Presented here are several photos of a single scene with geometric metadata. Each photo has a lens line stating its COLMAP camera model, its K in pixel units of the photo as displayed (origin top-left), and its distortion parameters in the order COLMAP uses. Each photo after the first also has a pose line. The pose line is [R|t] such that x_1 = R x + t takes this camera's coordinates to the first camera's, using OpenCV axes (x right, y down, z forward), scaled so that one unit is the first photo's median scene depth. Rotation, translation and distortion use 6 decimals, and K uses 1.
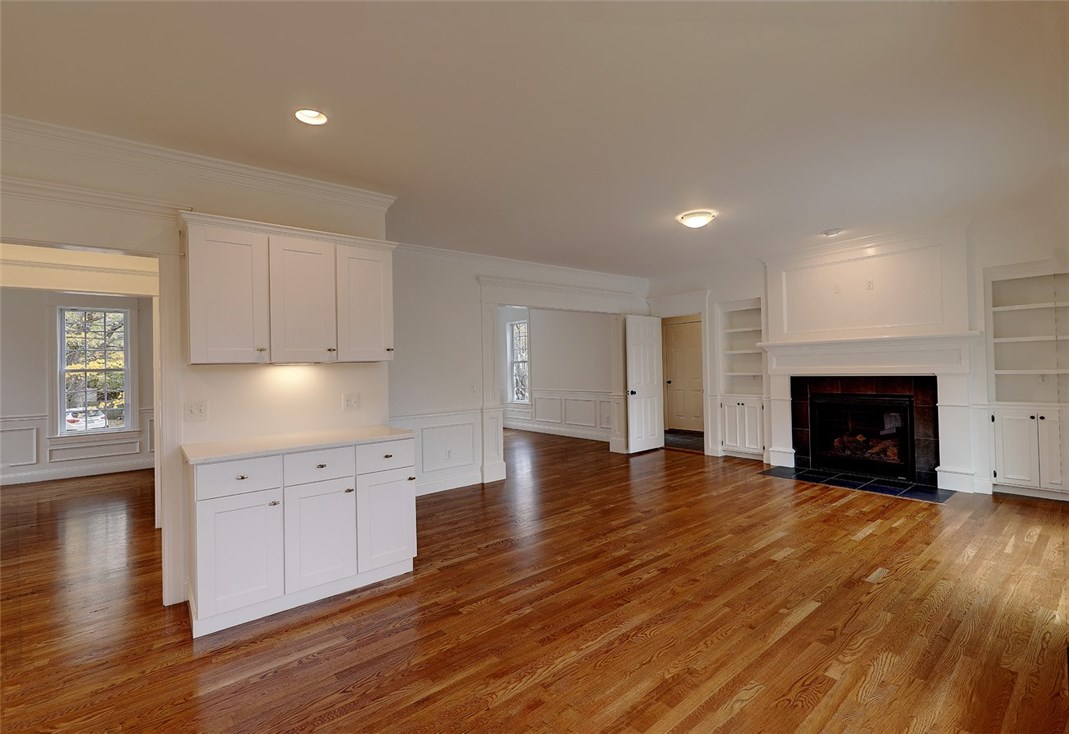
lens RADIAL K [[476.5, 0, 534.5], [0, 476.5, 367.0], [0, 0, 1]] dist [0.000456, -0.000235]
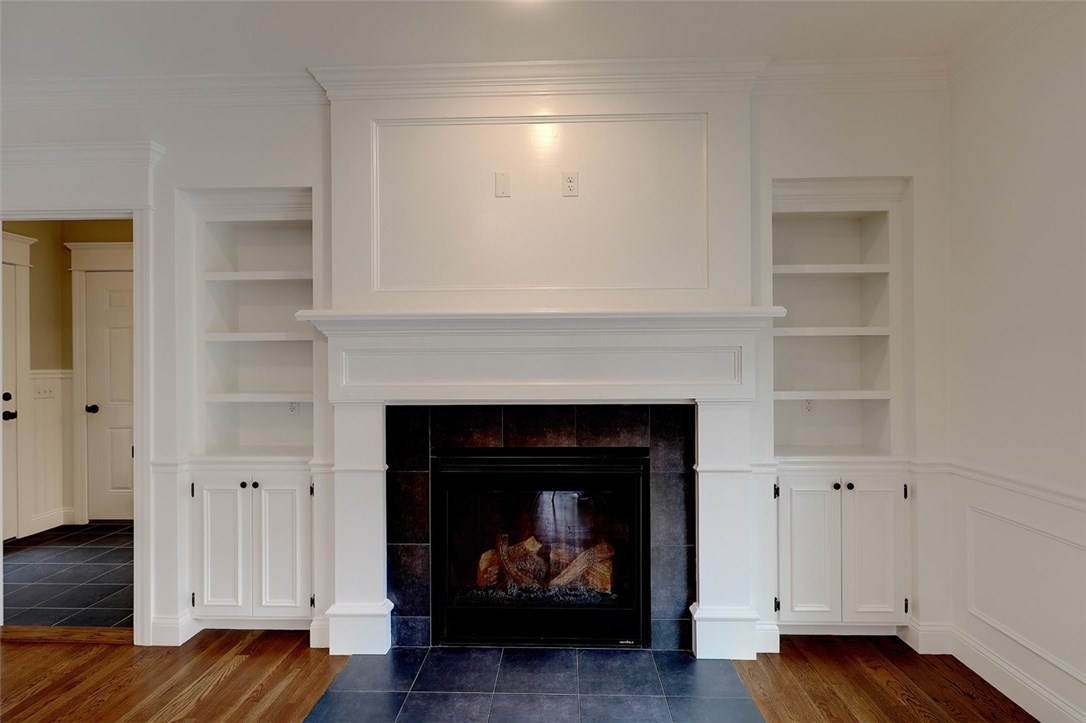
lens RADIAL K [[526.5, 0, 547.0], [0, 526.5, 365.5], [0, 0, 1]] dist [0.000216, -0.000092]
pose [[0.652072, 0.022448, 0.757825, 0.393723], [-0.012906, 0.999745, -0.018509, -0.007629], [-0.758047, 0.002288, 0.652196, 0.818269]]
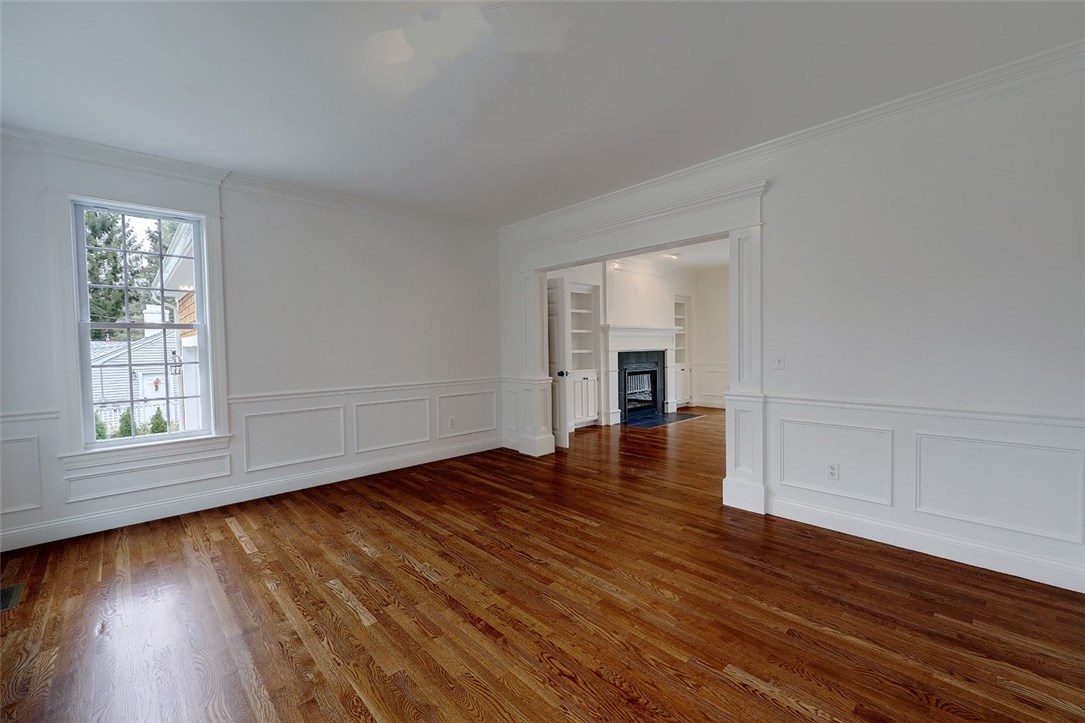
lens RADIAL K [[463.3, 0, 543.9], [0, 463.3, 362.5], [0, 0, 1]] dist [0.000761, -0.000144]
pose [[-0.078287, -0.009380, 0.996887, -0.886825], [0.018150, 0.999777, 0.010833, 0.038990], [-0.996766, 0.018941, -0.078100, 1.664405]]
